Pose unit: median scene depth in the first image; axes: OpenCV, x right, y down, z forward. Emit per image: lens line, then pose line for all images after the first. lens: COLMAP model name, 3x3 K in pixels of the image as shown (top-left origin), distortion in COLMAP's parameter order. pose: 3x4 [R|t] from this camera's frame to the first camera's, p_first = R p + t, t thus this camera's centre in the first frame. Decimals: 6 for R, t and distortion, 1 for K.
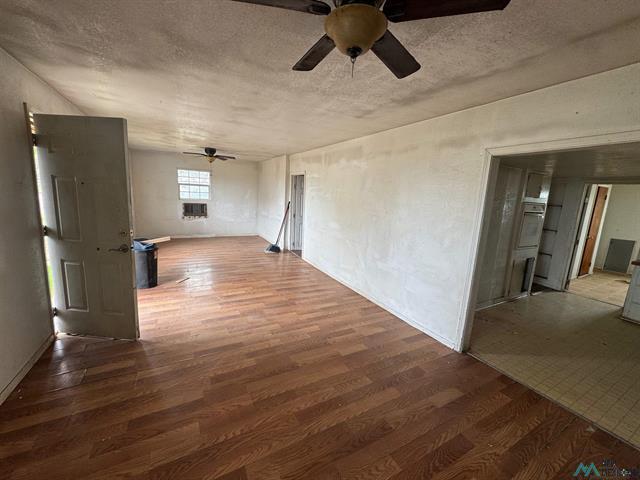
lens RADIAL K [[257.0, 0, 320.0], [0, 257.0, 240.0], [0, 0, 1]] dist [-0.010421, -0.000042]
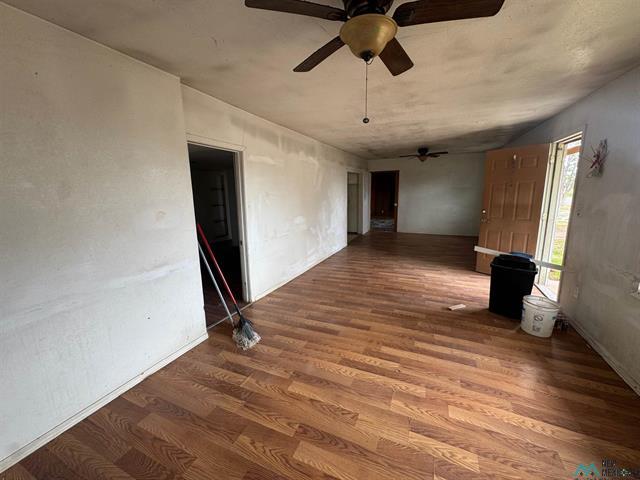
lens RADIAL K [[257.0, 0, 320.0], [0, 257.0, 240.0], [0, 0, 1]] dist [-0.010421, -0.000042]
pose [[-0.609884, -0.201093, 0.766553, -0.489311], [0.117821, 0.933512, 0.338634, -0.200468], [-0.783683, 0.296843, -0.545641, 0.986994]]
